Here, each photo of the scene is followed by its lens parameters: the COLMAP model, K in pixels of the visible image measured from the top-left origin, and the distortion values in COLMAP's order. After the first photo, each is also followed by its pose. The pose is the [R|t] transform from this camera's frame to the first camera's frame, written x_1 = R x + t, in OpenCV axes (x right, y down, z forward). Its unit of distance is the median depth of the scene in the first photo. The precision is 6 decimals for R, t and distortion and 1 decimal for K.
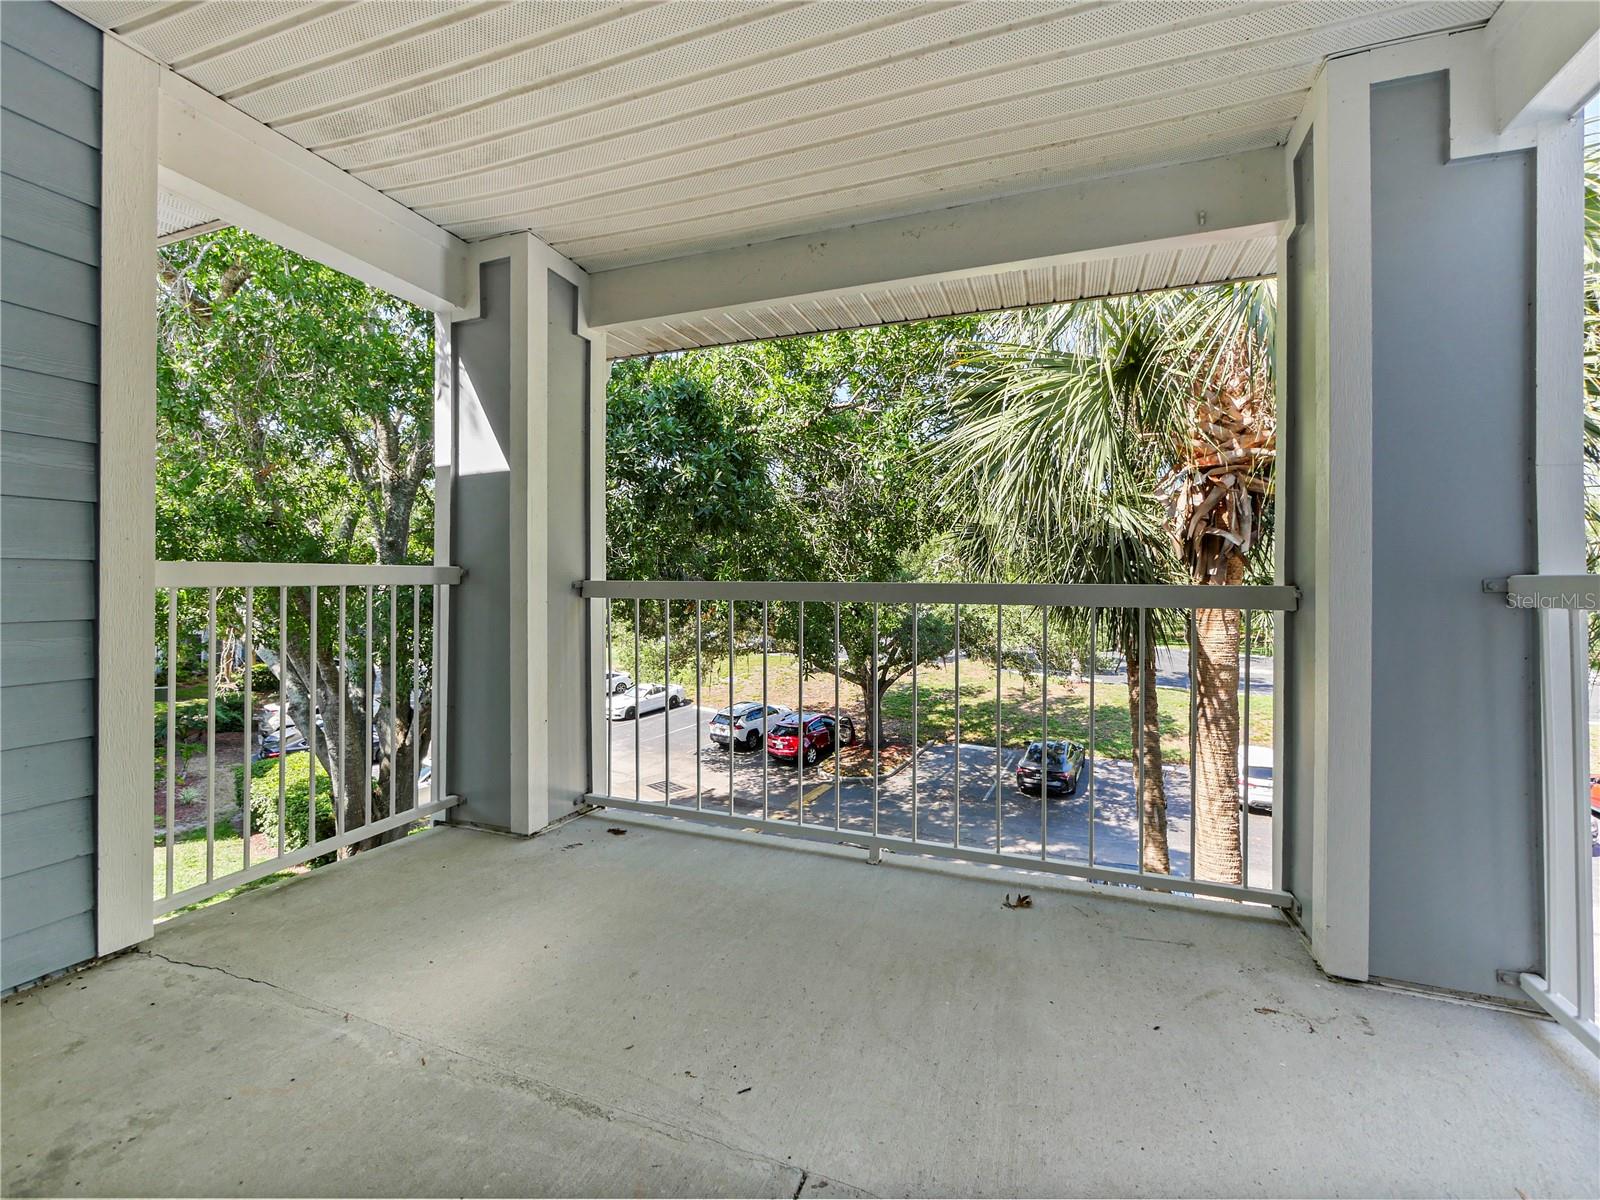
lens RADIAL K [[700.8, 0, 800.2], [0, 700.8, 598.4], [0, 0, 1]] dist [-0.000398, -0.000210]
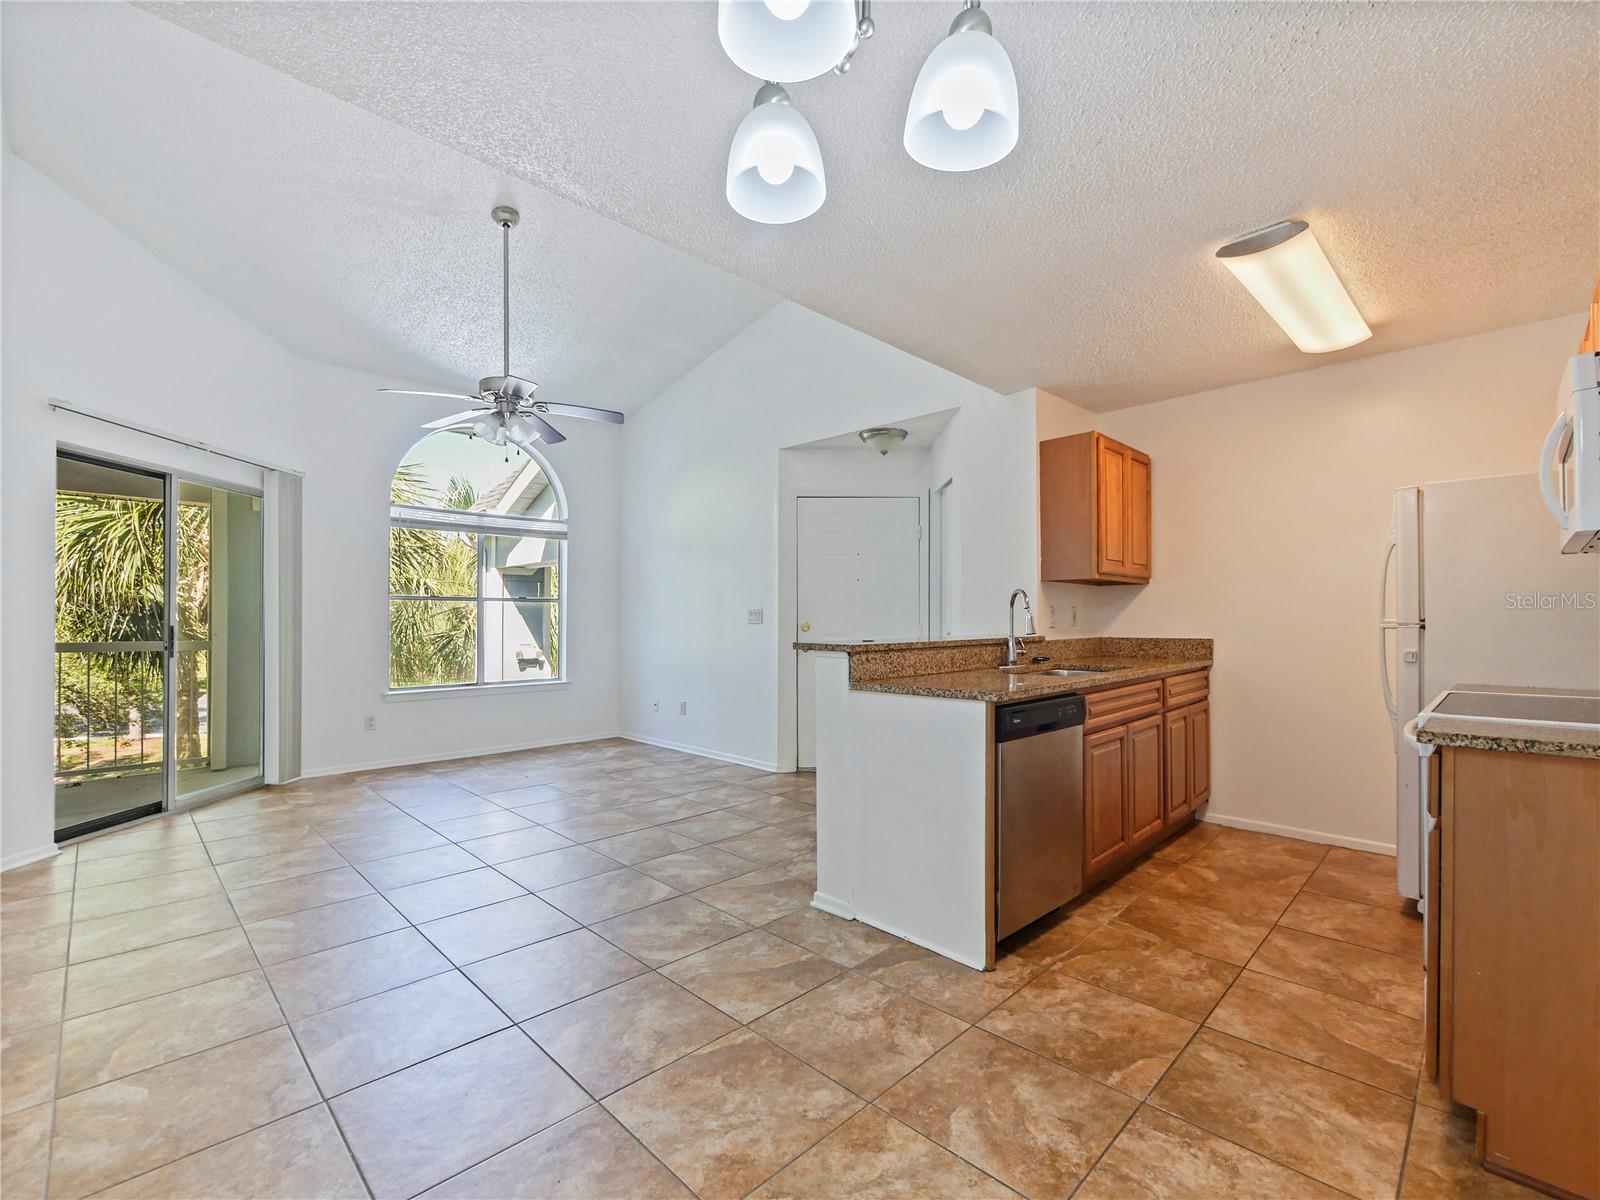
lens RADIAL K [[700.7, 0, 799.1], [0, 700.7, 607.9], [0, 0, 1]] dist [-0.005520, -0.000142]
pose [[0.422086, 0.008739, 0.906514, -0.053313], [0.026990, 0.999389, -0.022201, -0.001036], [-0.906154, 0.033837, 0.421593, -0.148110]]
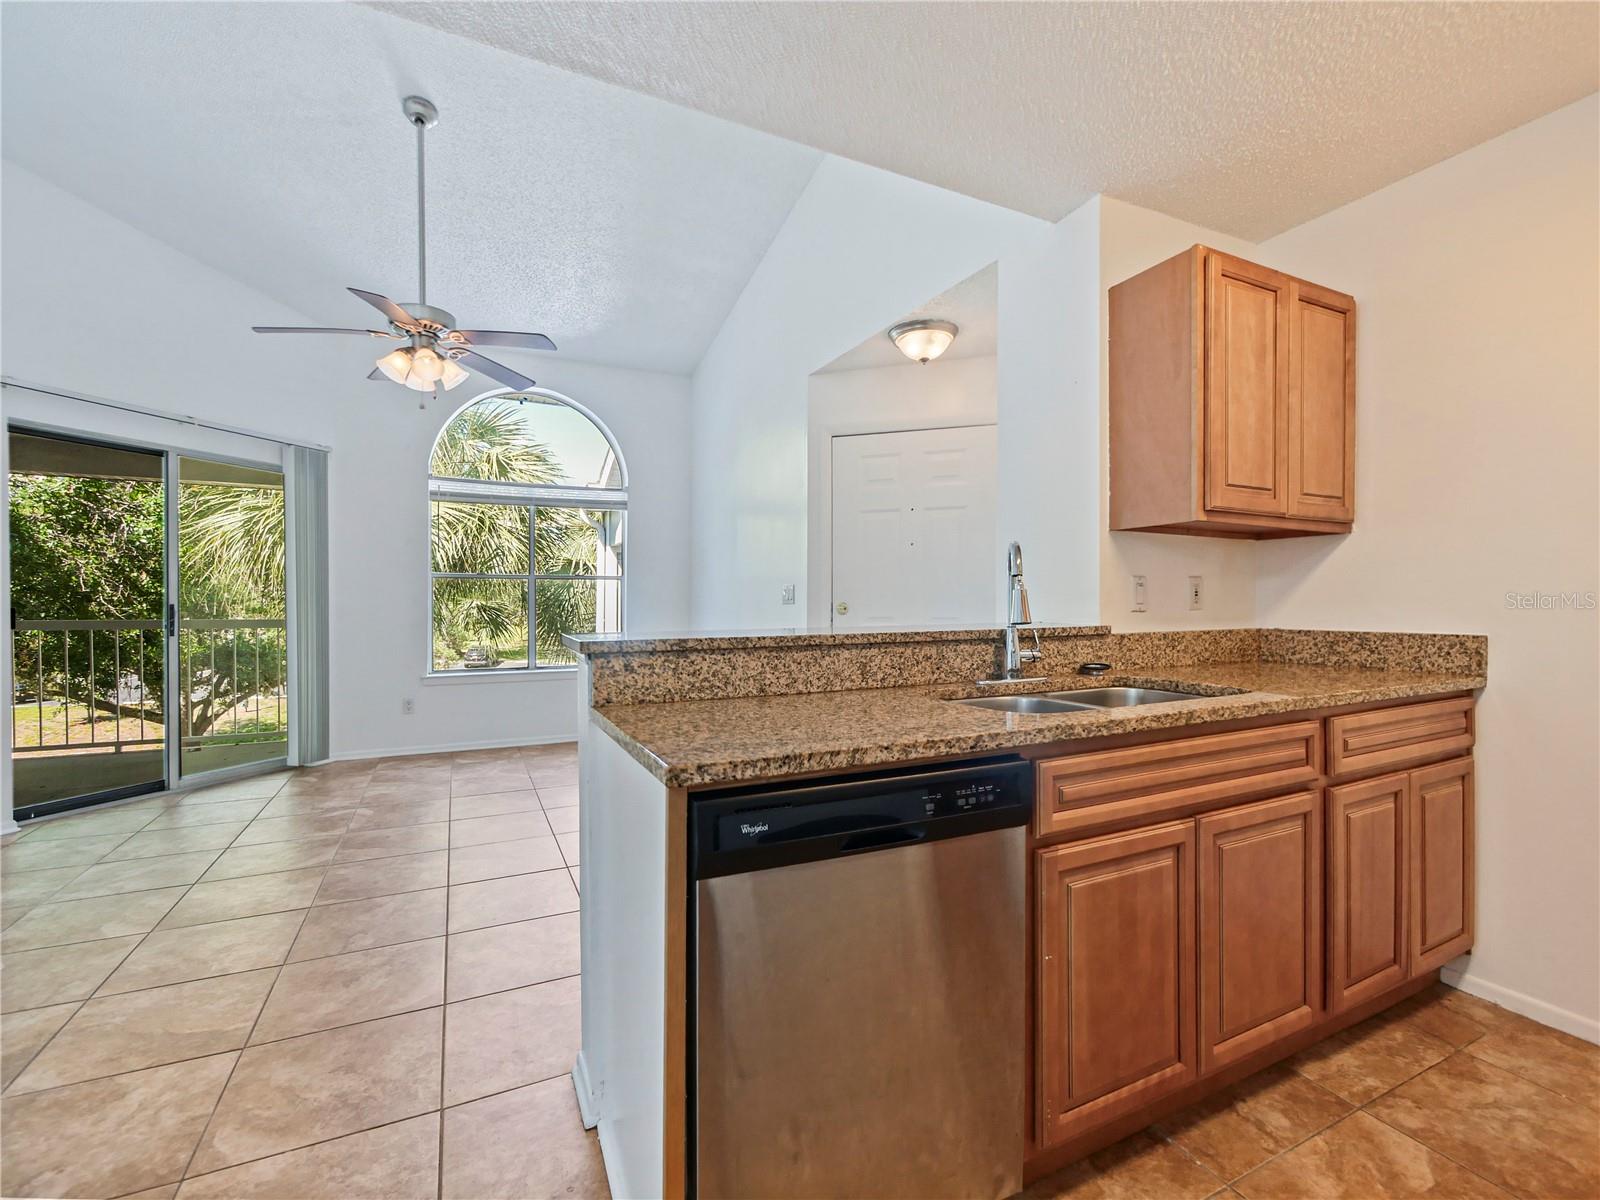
lens RADIAL K [[704.9, 0, 800.0], [0, 704.9, 600.0], [0, 0, 1]] dist [-0.004073, -0.000554]
pose [[0.692070, -0.005219, 0.721812, 0.000616], [0.022562, 0.999642, -0.014406, -0.000041], [-0.721478, 0.026255, 0.691939, -0.160962]]
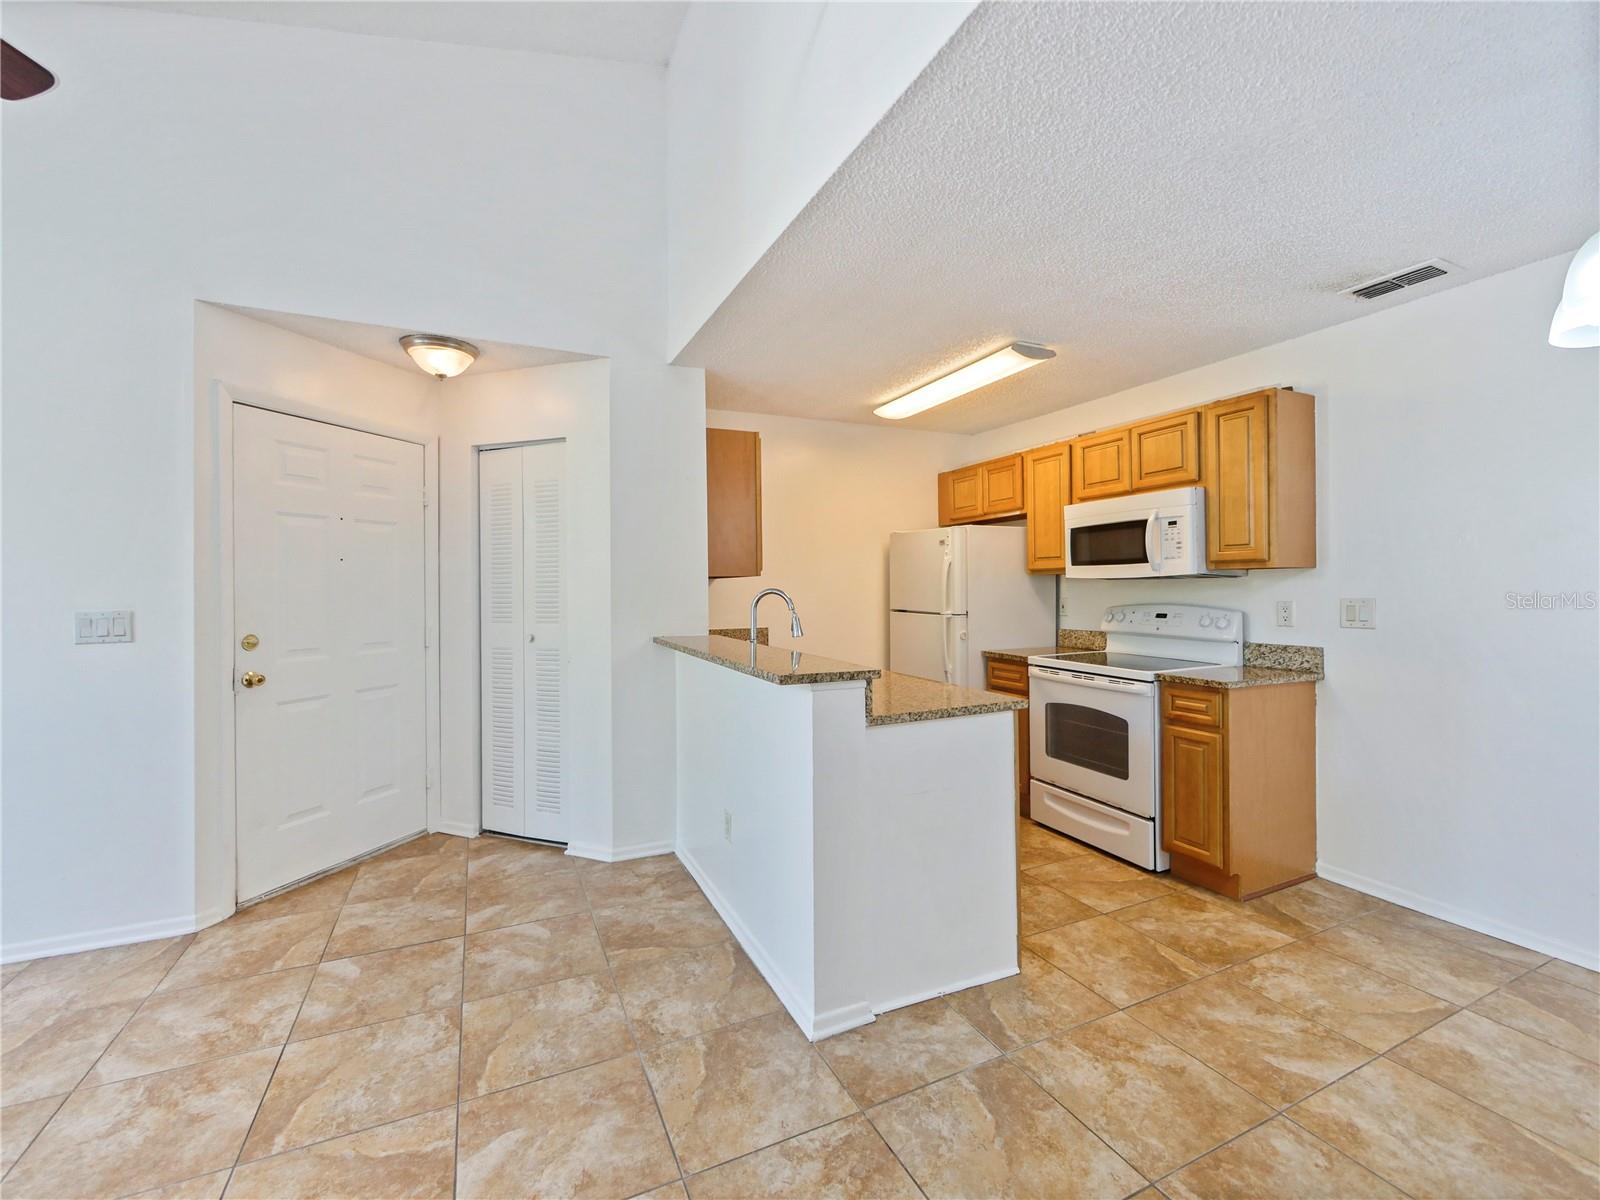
lens RADIAL K [[676.5, 0, 790.2], [0, 676.5, 597.5], [0, 0, 1]] dist [-0.004965, -0.000345]
pose [[-0.703740, -0.011699, 0.710361, -0.014315], [0.021593, 0.999050, 0.037845, -0.007731], [-0.710129, 0.041972, -0.702819, -0.069642]]
